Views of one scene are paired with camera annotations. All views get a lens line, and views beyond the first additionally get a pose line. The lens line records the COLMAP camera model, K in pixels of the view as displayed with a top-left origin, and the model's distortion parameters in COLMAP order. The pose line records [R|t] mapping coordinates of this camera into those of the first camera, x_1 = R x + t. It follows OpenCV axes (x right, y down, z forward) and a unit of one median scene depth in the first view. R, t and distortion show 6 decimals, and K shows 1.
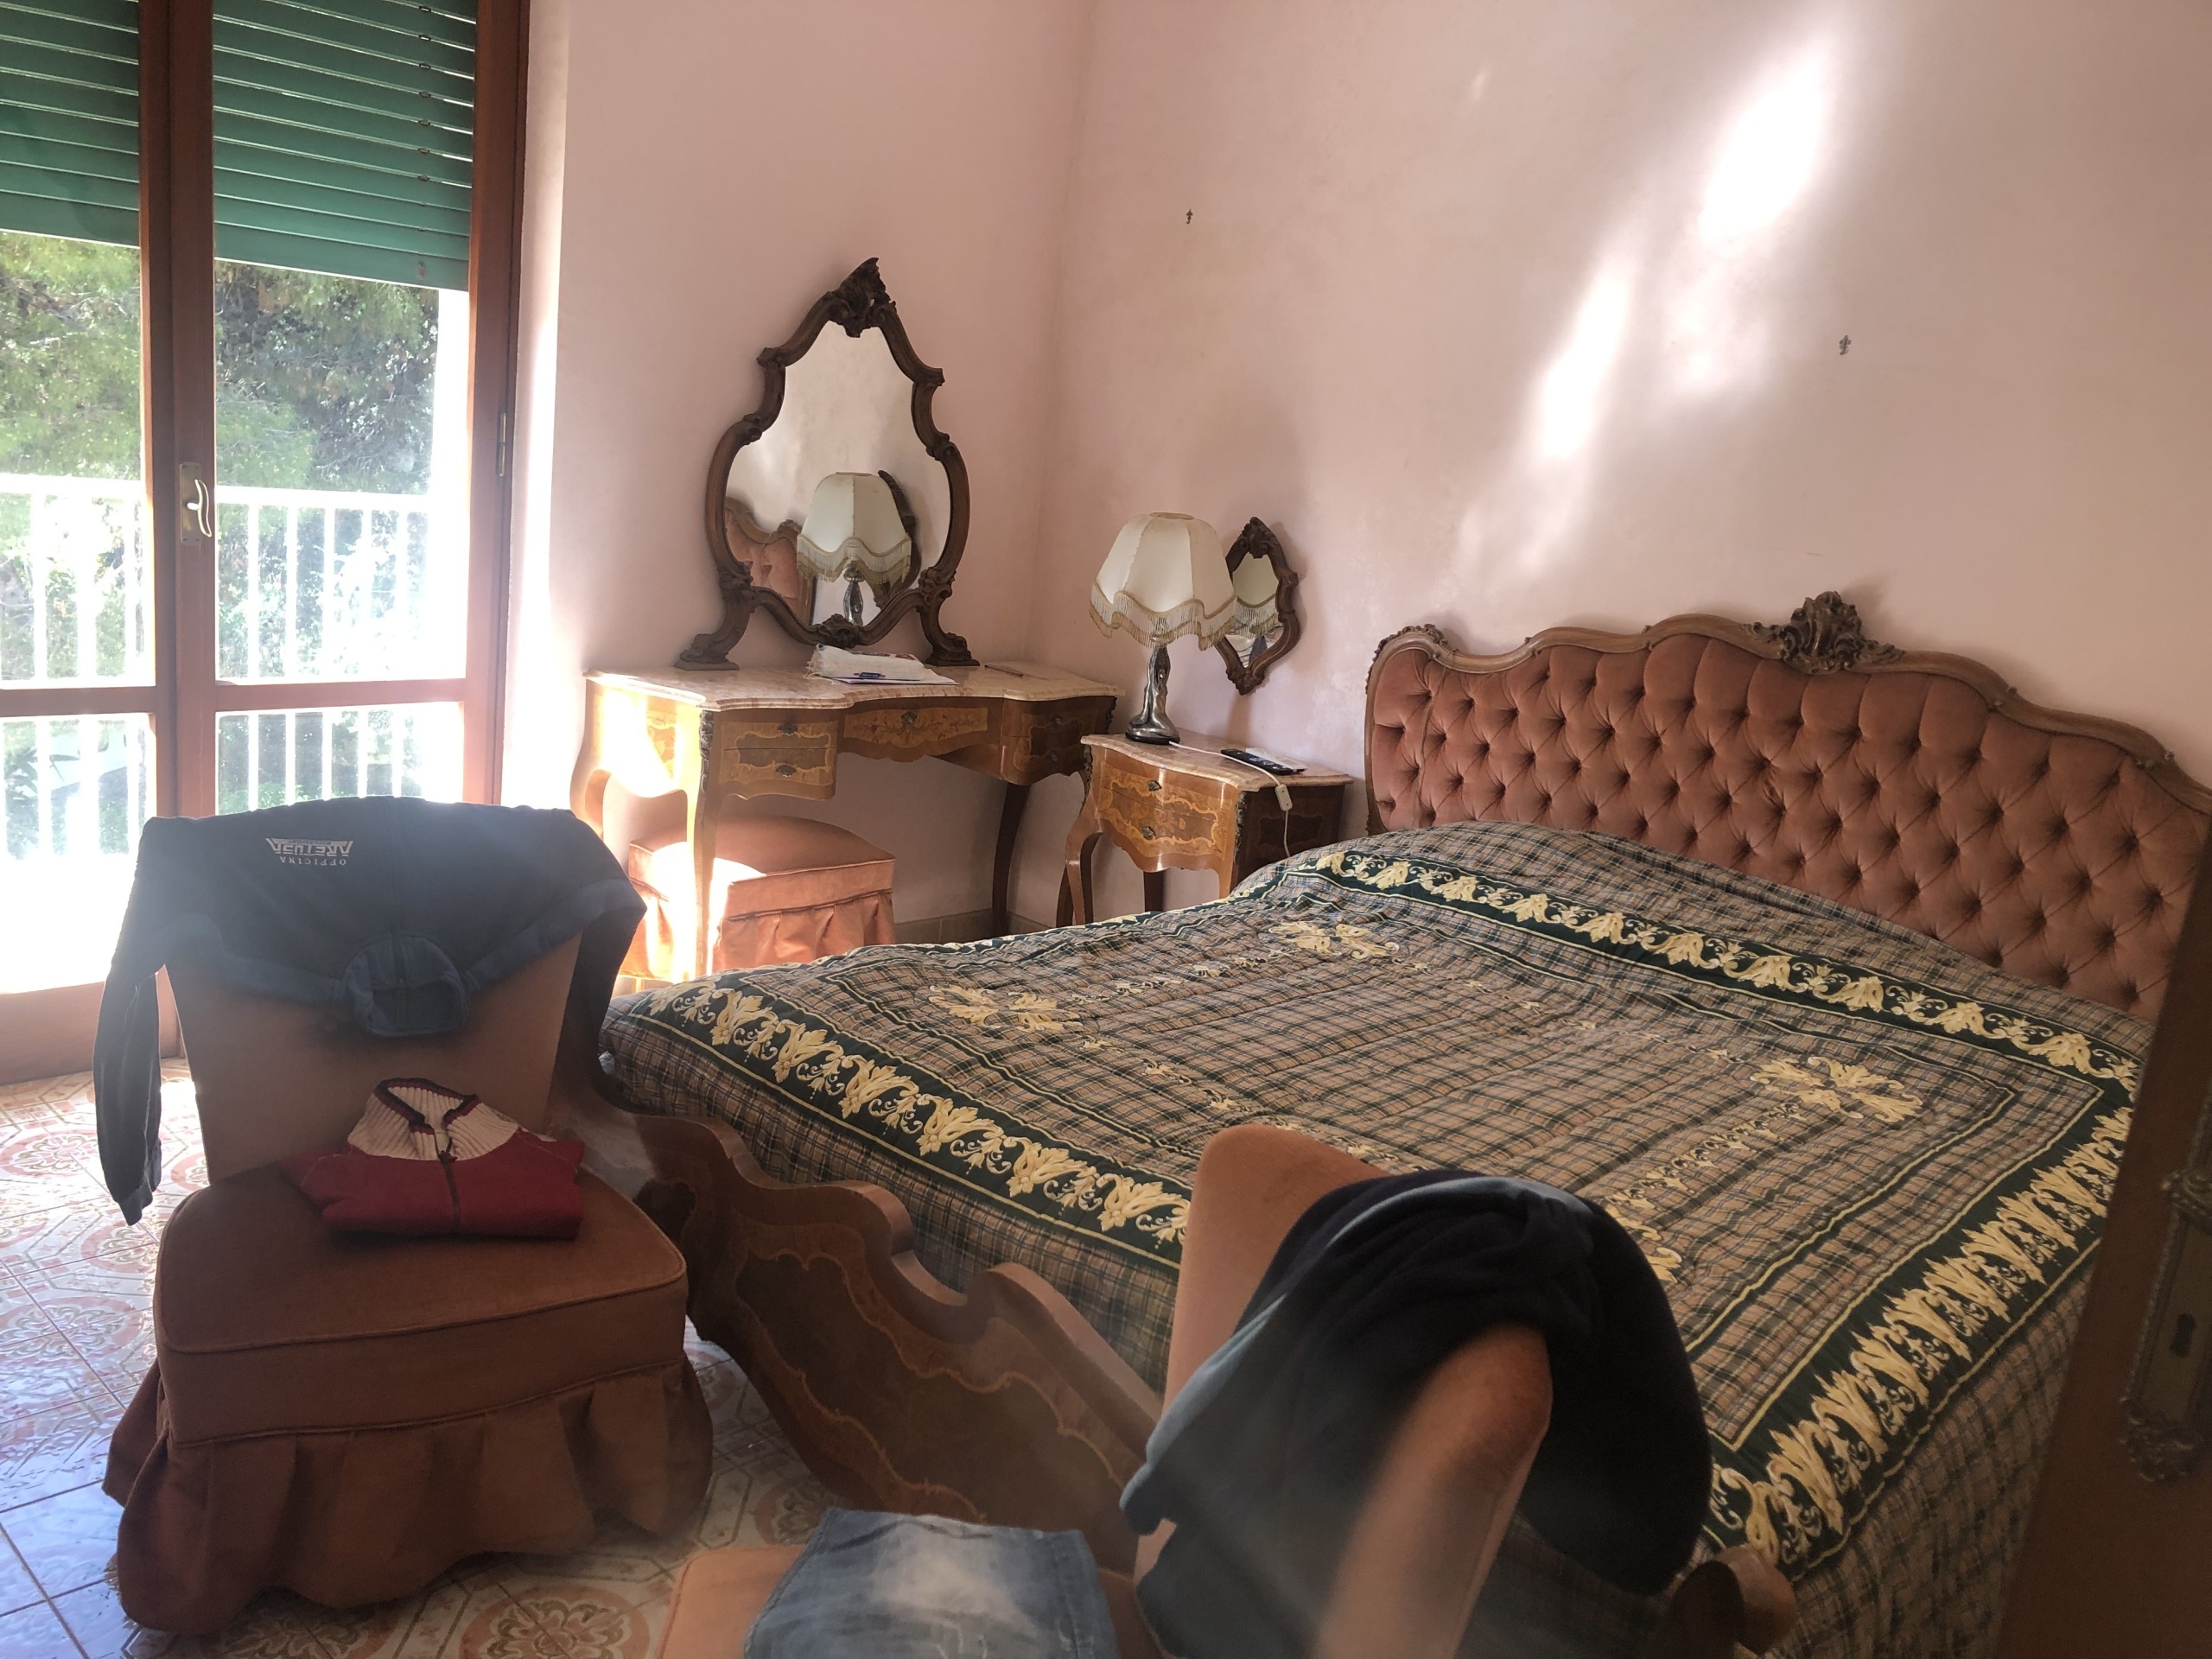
lens RADIAL K [[1815.8, 0, 1106.0], [0, 1815.8, 829.5], [0, 0, 1]] dist [0.017428, 0.004467]
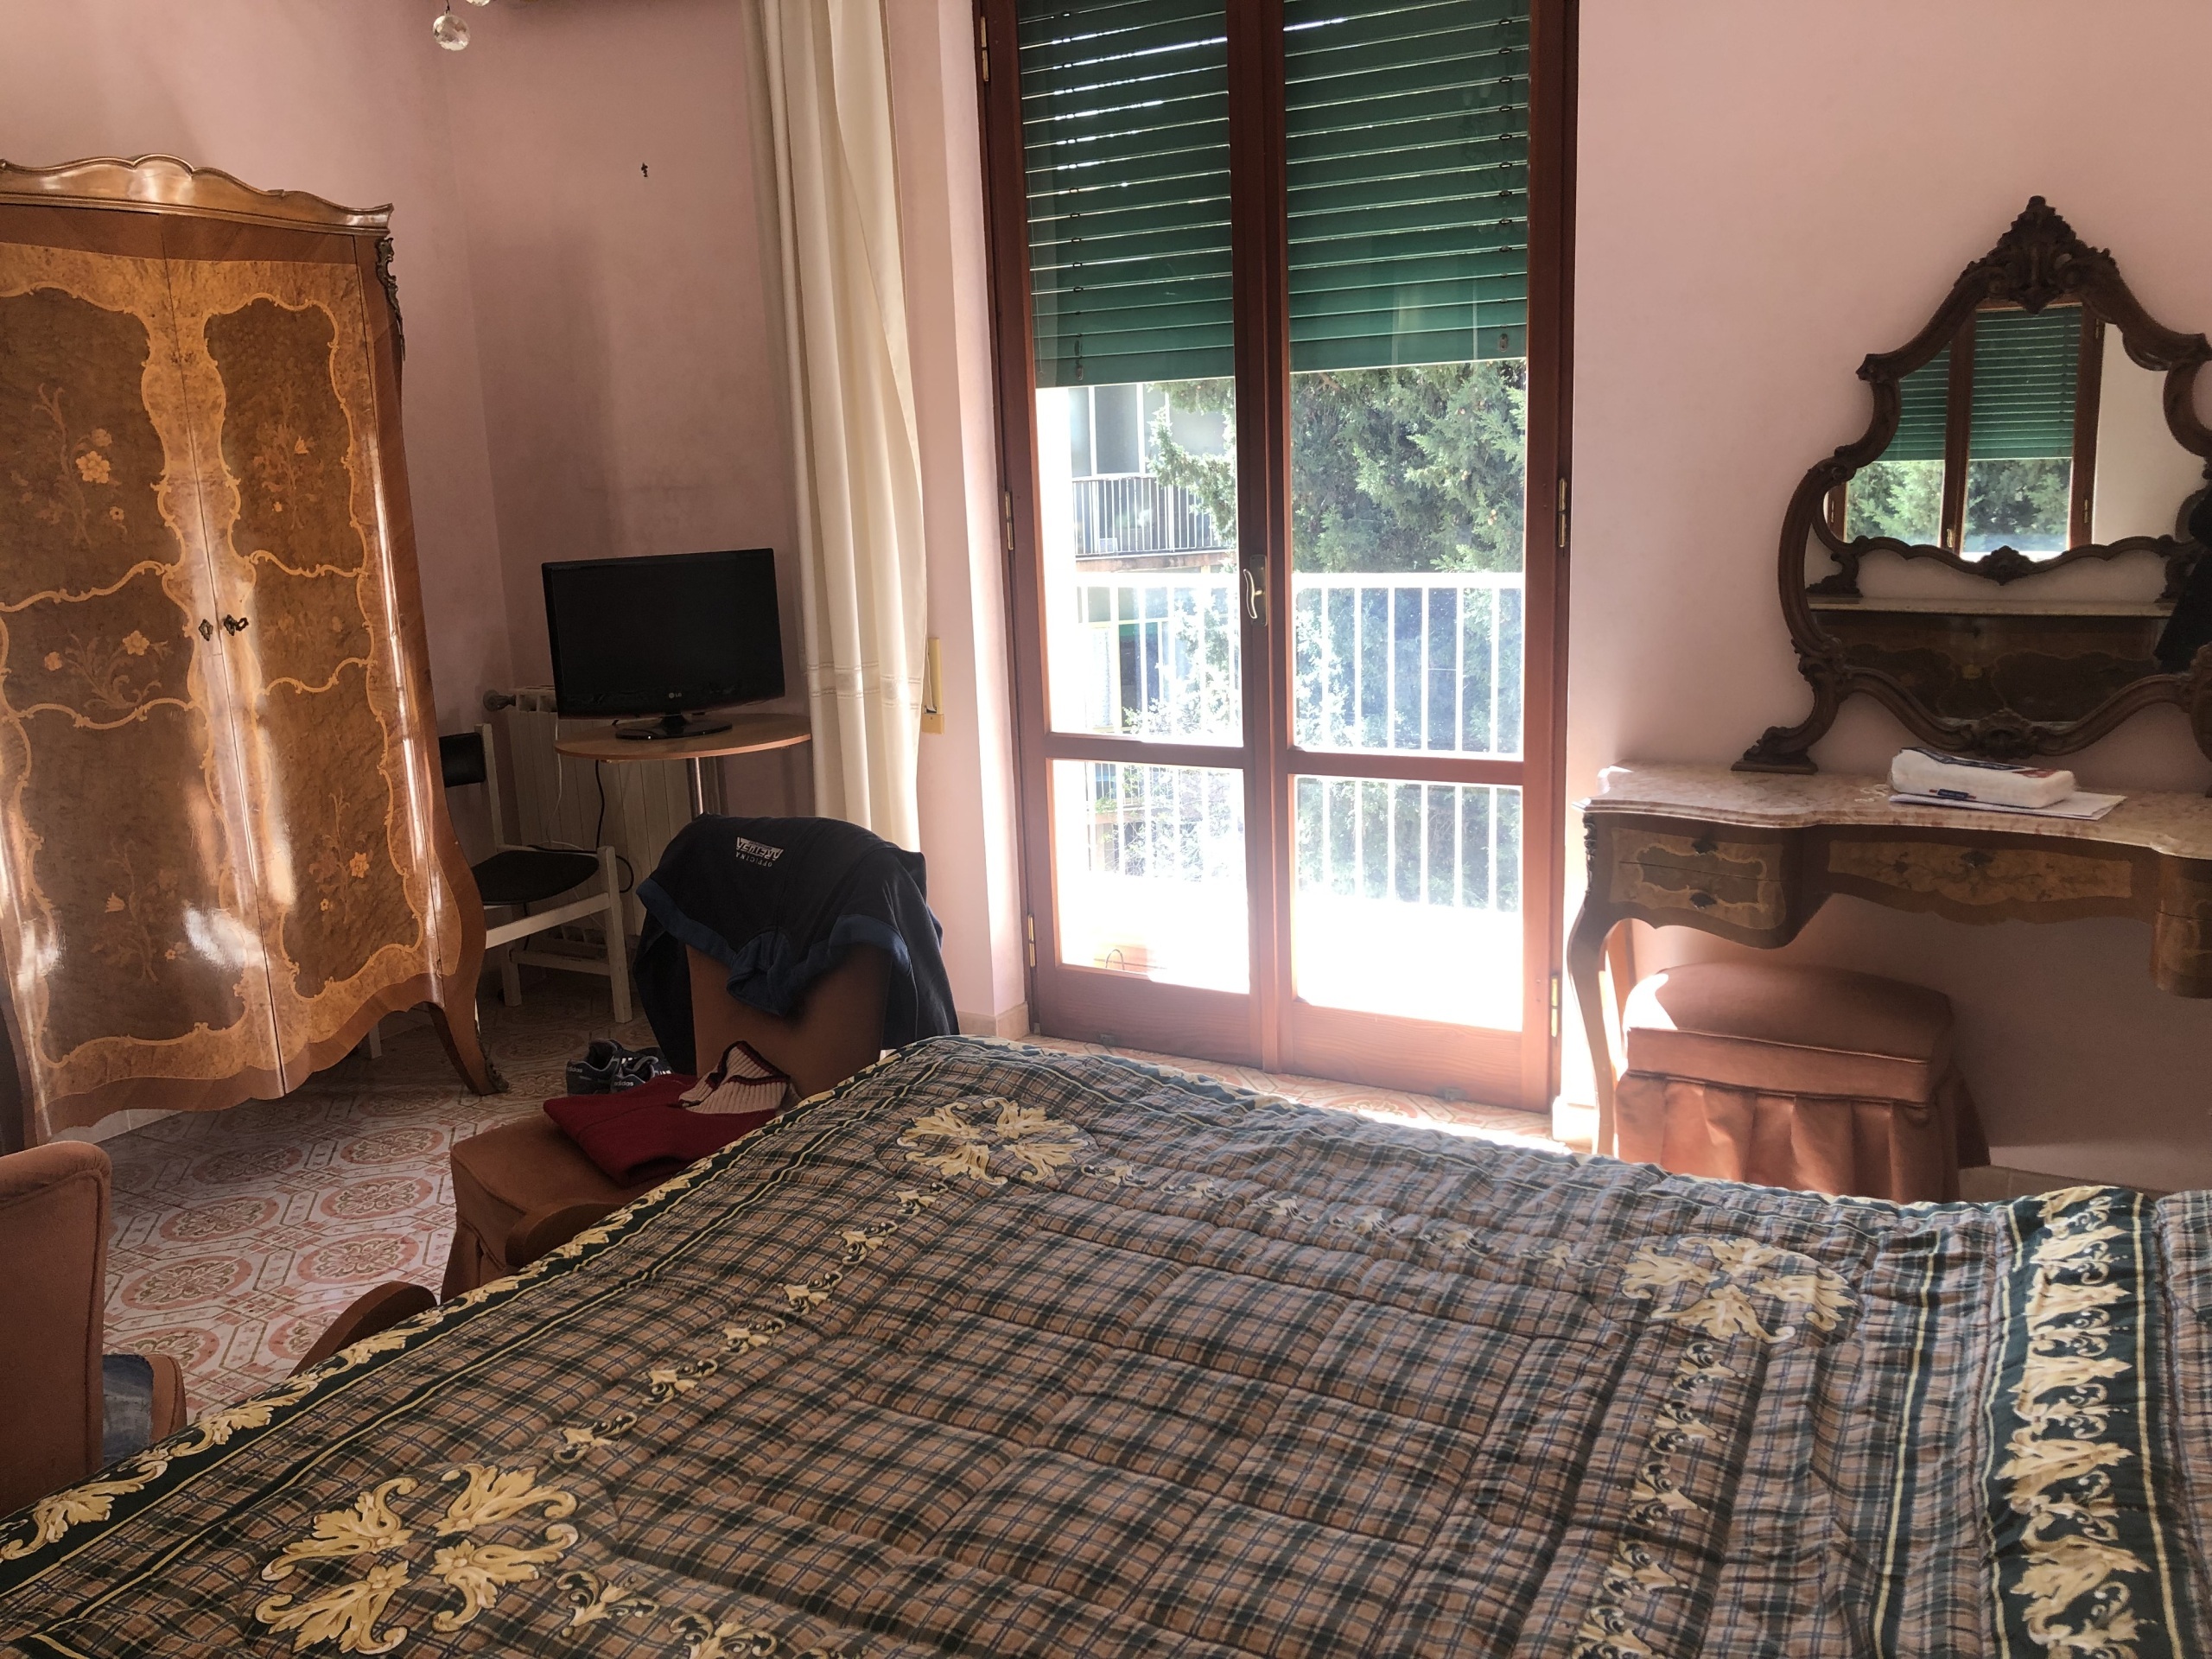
lens RADIAL K [[1815.8, 0, 1106.0], [0, 1815.8, 829.5], [0, 0, 1]] dist [0.017428, 0.004467]
pose [[0.224593, 0.085767, -0.970671, 0.571900], [-0.149530, 0.987355, 0.052643, -0.072136], [0.962912, 0.133321, 0.234578, 0.629486]]
